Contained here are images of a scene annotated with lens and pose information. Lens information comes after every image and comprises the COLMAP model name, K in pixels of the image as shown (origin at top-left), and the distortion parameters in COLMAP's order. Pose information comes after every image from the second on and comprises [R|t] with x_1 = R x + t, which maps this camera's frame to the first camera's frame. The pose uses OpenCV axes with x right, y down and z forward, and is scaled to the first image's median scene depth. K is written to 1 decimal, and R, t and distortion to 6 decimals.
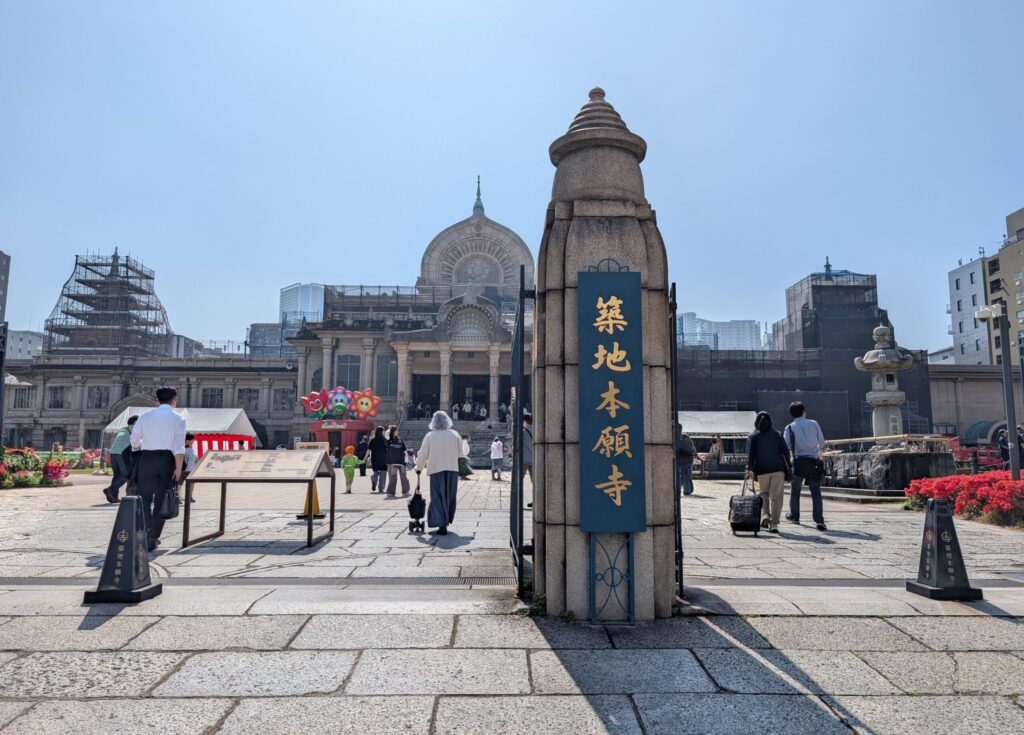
lens RADIAL K [[730.6, 0, 512.0], [0, 730.6, 367.5], [0, 0, 1]] dist [-0.010610, -0.008083]
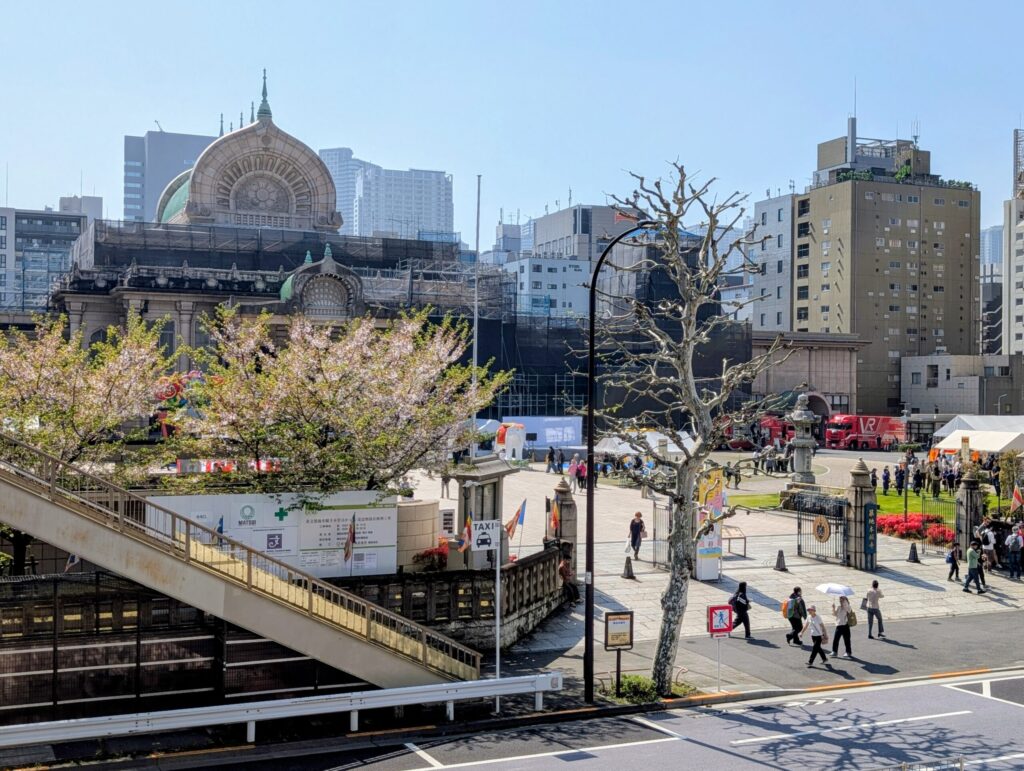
lens RADIAL K [[1271.8, 0, 512.0], [0, 1271.8, 385.5], [0, 0, 1]] dist [0.012742, 0.001489]
pose [[0.915233, 0.001705, 0.402921, -0.376000], [-0.056970, 0.990493, 0.125215, -0.125670], [-0.398877, -0.137555, 0.906629, -0.390311]]
